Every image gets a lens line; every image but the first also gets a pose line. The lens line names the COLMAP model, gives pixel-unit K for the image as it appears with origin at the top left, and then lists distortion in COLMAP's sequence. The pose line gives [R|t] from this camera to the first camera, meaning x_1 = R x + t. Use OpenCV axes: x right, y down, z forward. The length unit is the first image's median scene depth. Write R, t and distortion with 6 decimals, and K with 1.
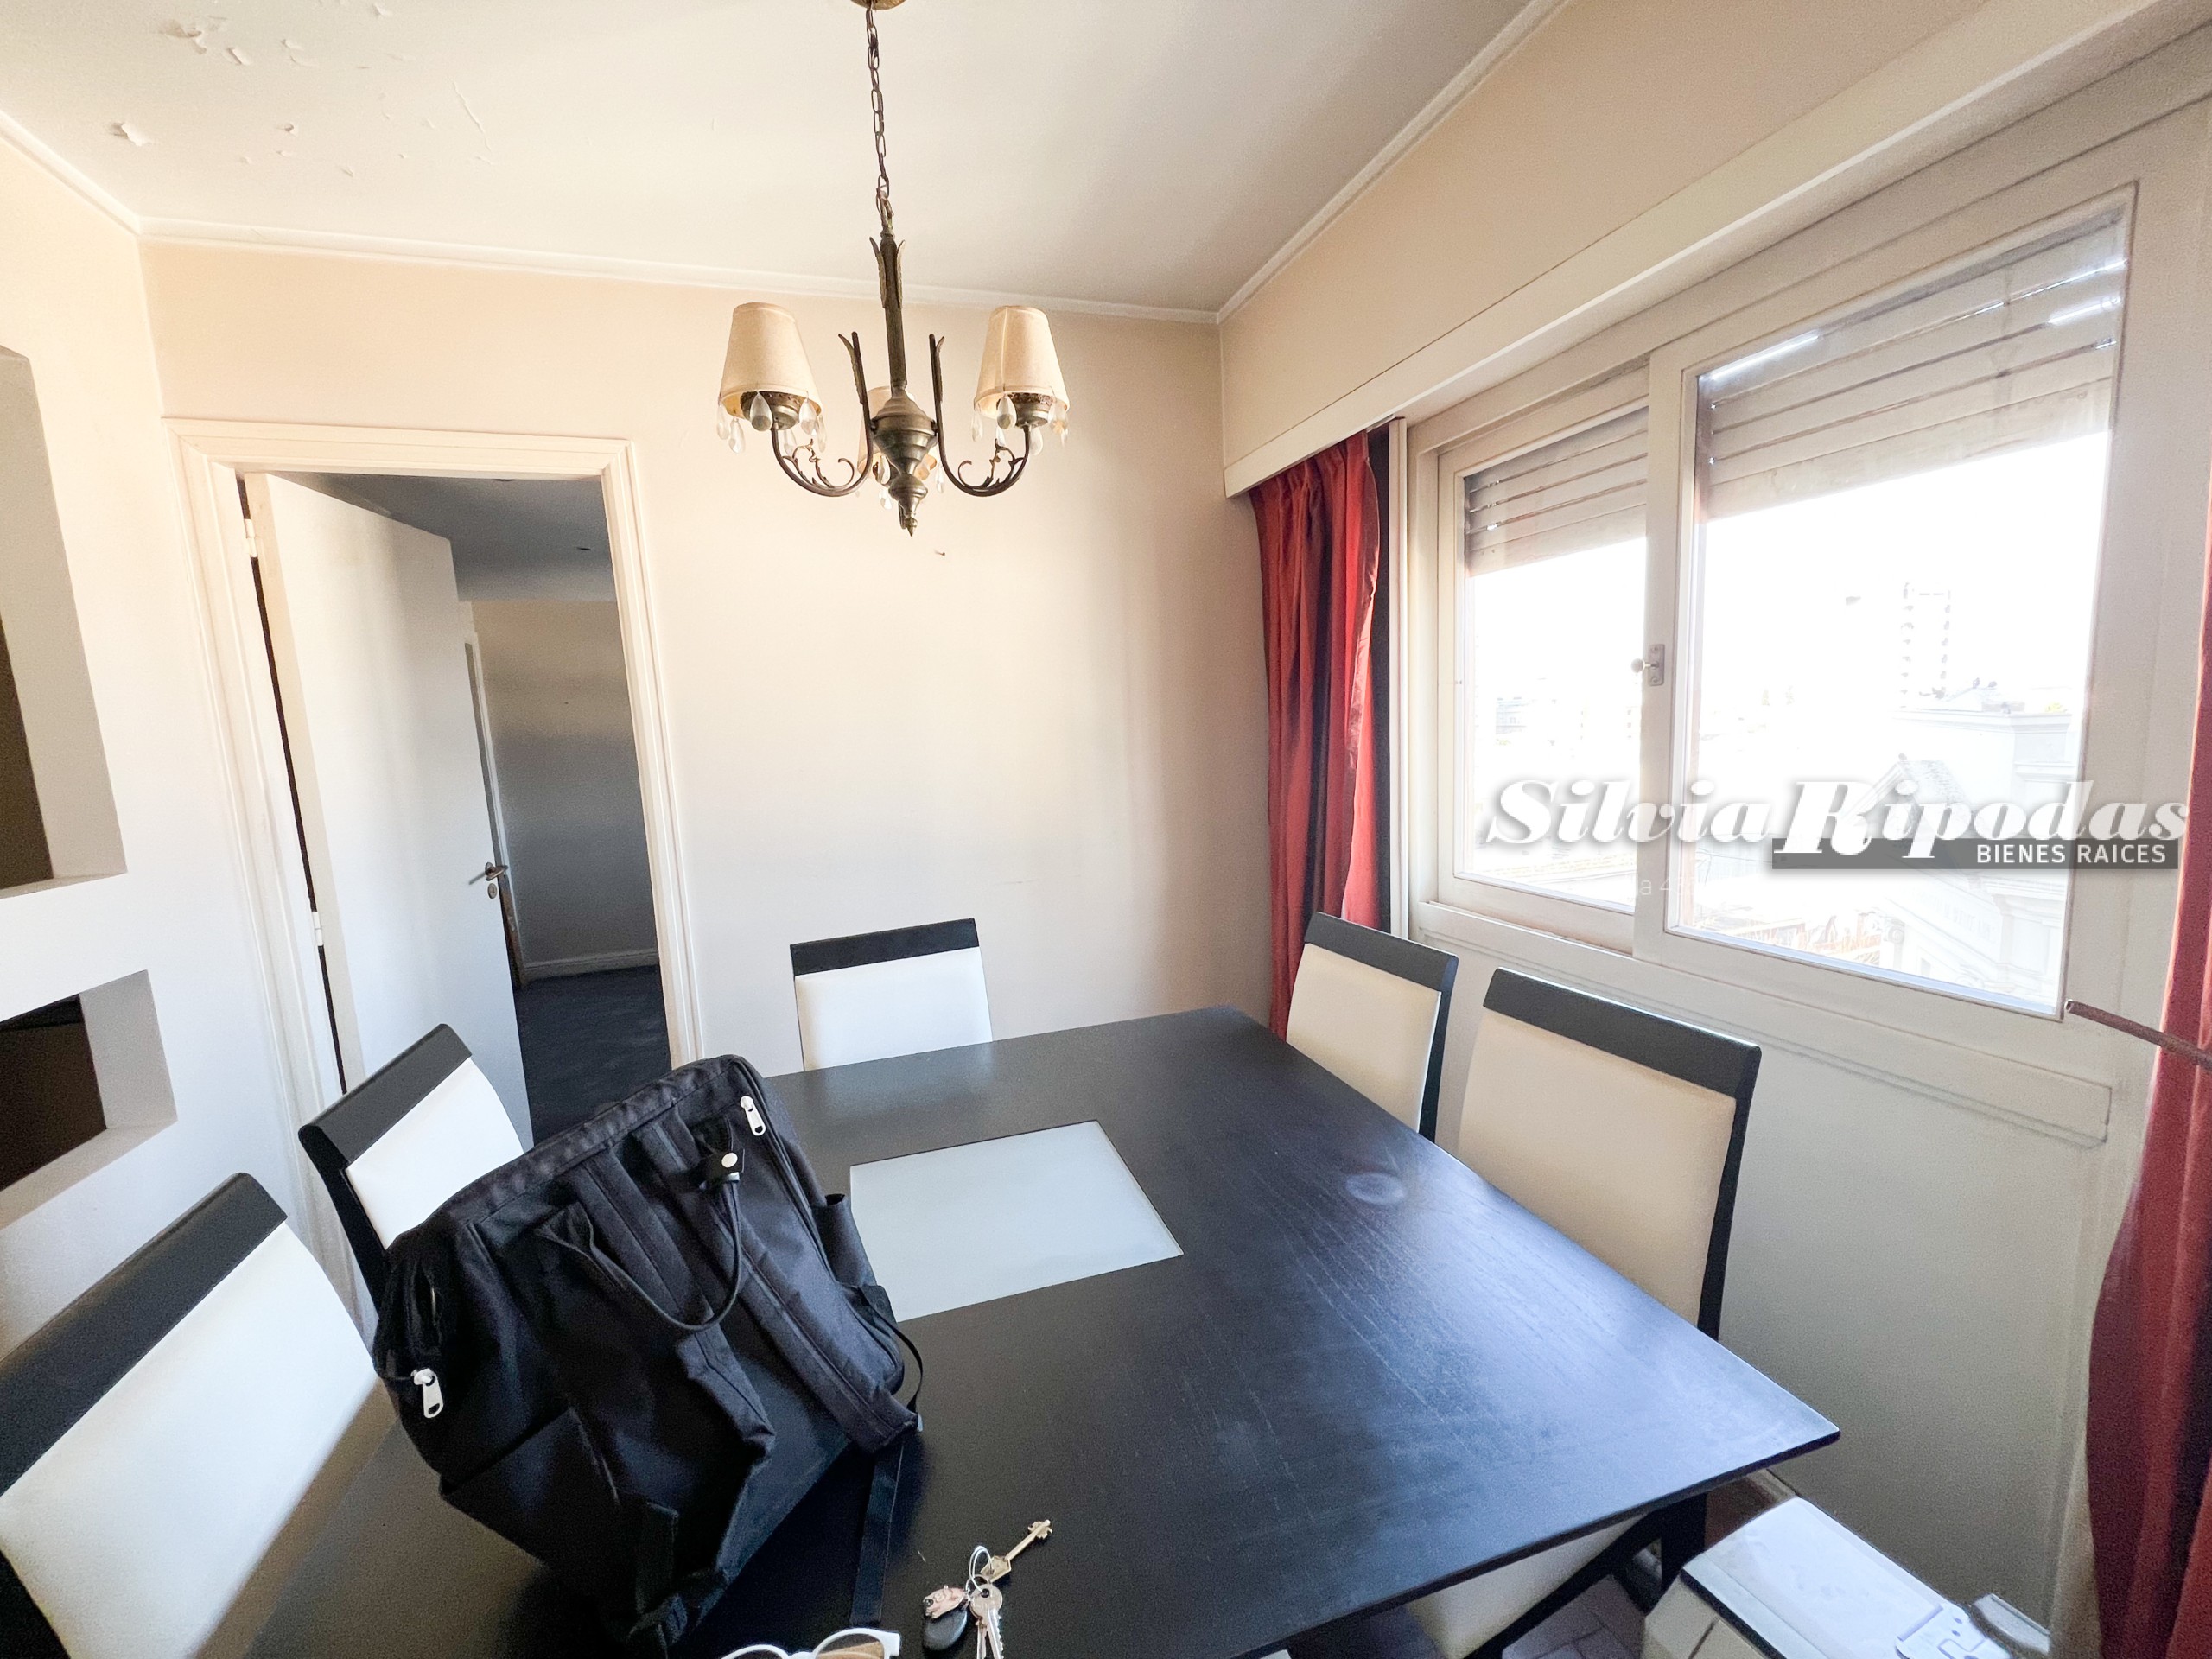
lens RADIAL K [[888.9, 0, 1103.5], [0, 888.9, 835.5], [0, 0, 1]] dist [0.001038, -0.000175]
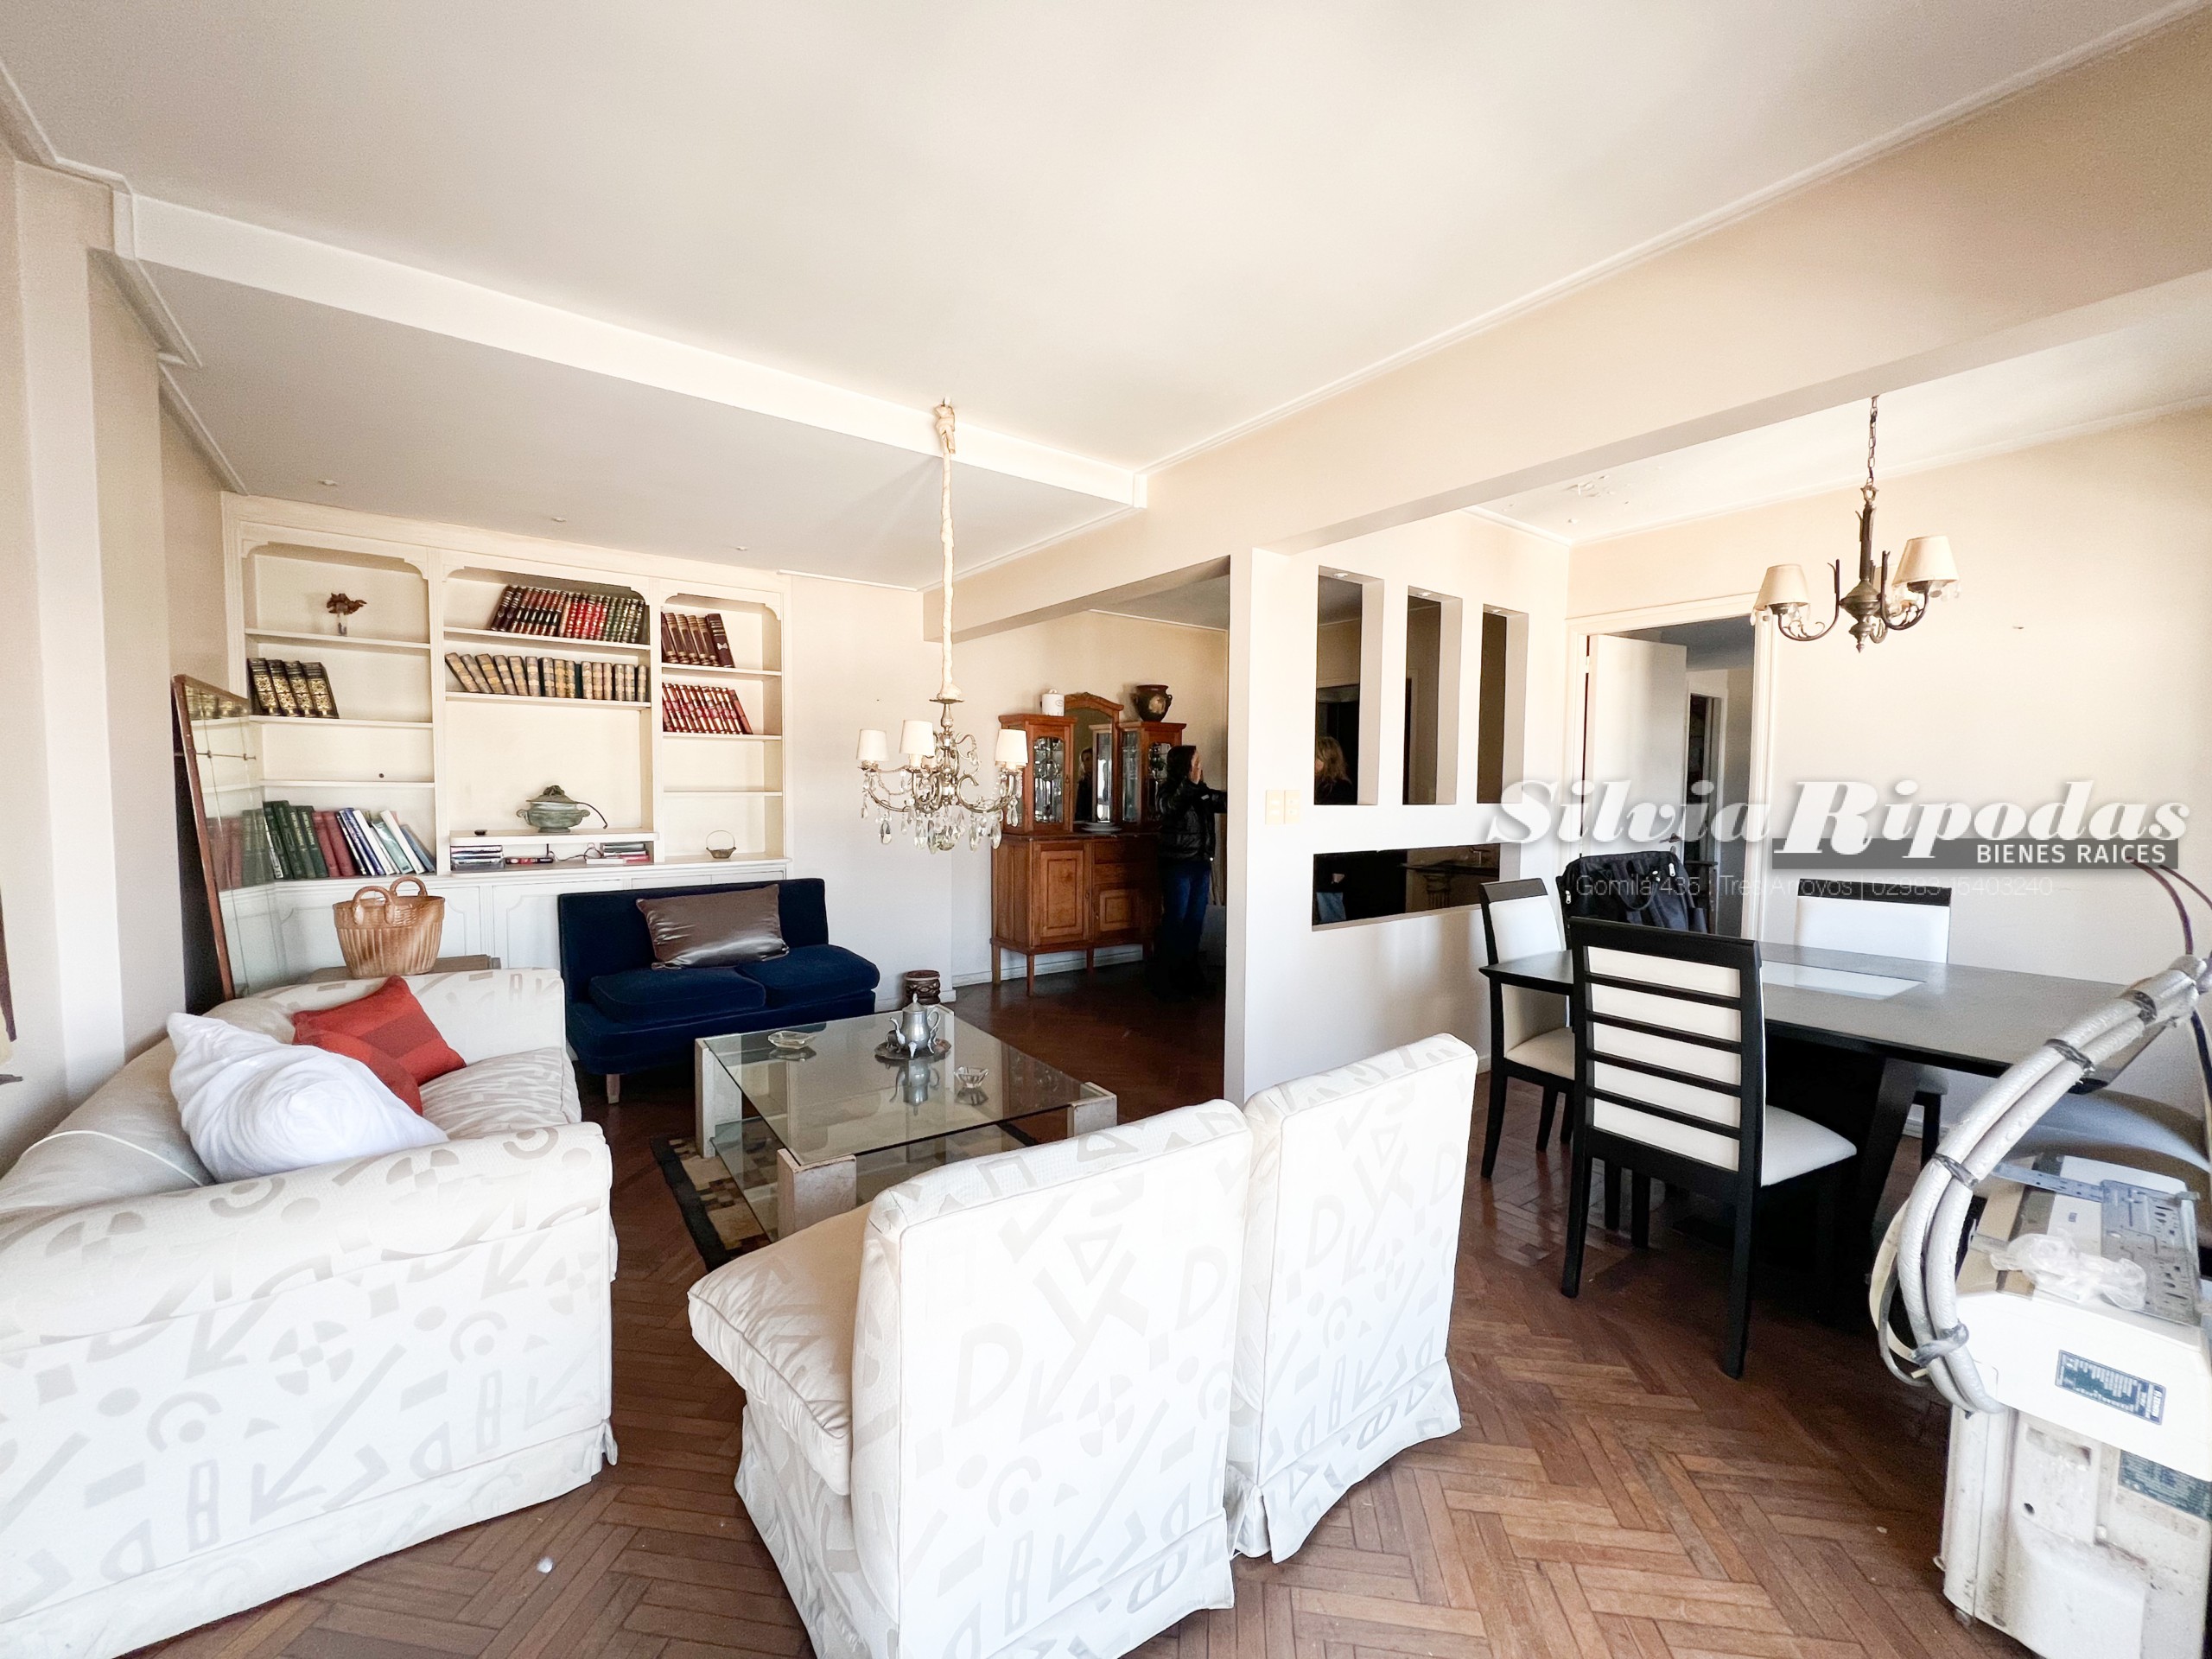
lens RADIAL K [[888.9, 0, 1103.5], [0, 888.9, 835.5], [0, 0, 1]] dist [0.001038, -0.000175]
pose [[0.306909, 0.102617, -0.946191, 1.184939], [-0.143525, 0.987791, 0.060575, 0.180133], [0.940855, 0.117211, 0.317890, -1.151771]]
